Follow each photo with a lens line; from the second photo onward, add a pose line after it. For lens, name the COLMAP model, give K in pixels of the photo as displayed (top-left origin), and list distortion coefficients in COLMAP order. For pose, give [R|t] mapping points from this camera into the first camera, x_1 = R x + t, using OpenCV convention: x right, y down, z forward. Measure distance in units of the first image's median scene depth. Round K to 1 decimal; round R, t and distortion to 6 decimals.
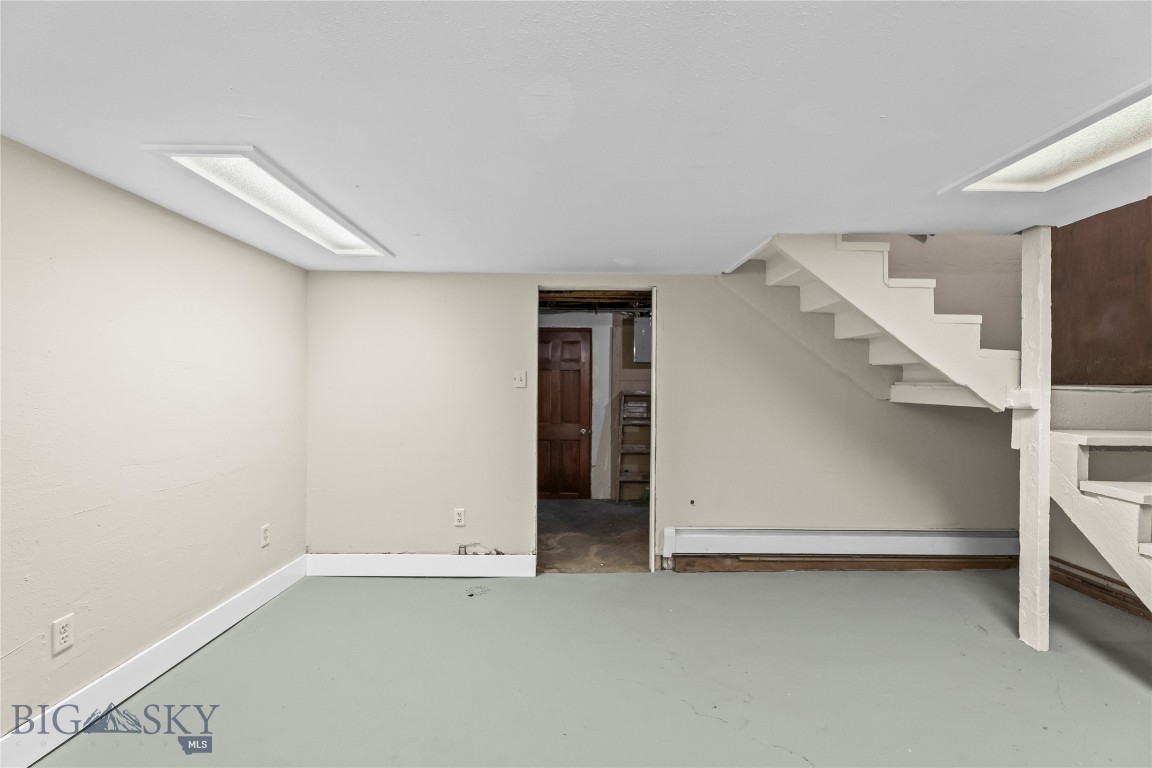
lens RADIAL K [[476.9, 0, 579.4], [0, 476.9, 380.5], [0, 0, 1]] dist [-0.000883, -0.000046]
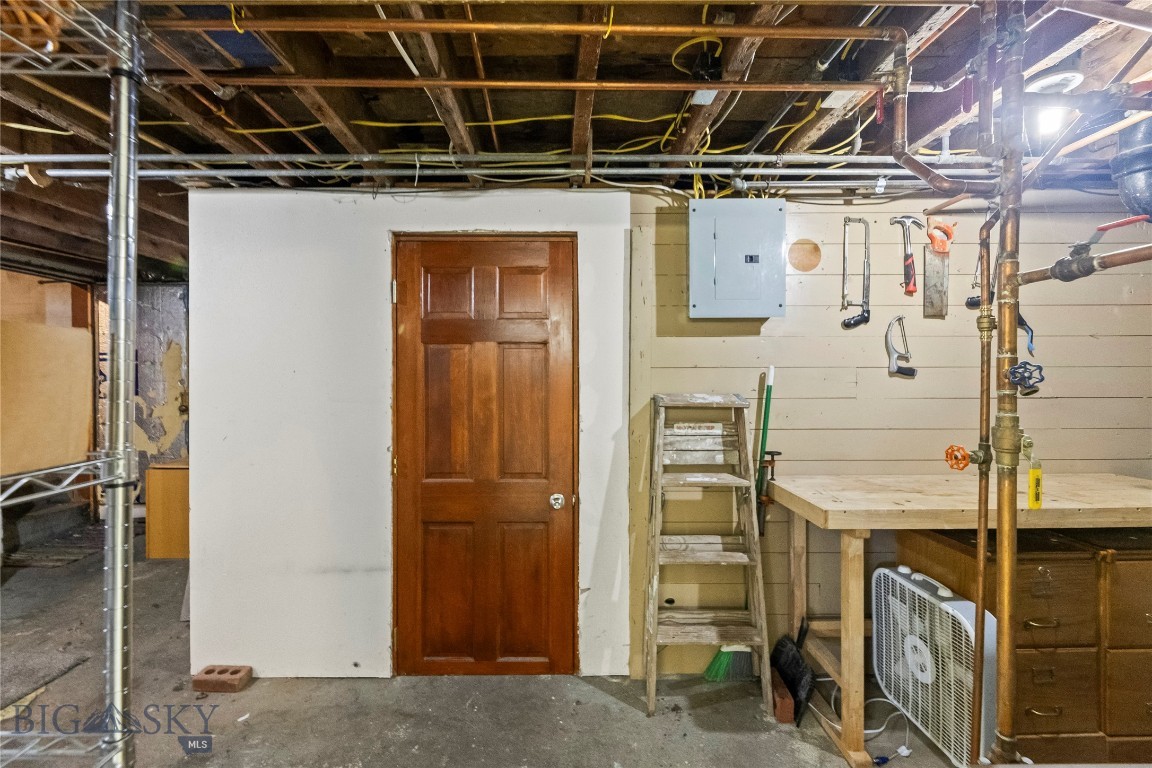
lens RADIAL K [[476.9, 0, 579.4], [0, 476.9, 380.5], [0, 0, 1]] dist [-0.000883, -0.000046]
pose [[0.999699, -0.009776, 0.022485, 0.018491], [0.009621, 0.999929, 0.007003, 0.007269], [-0.022552, -0.006784, 0.999723, 0.616908]]
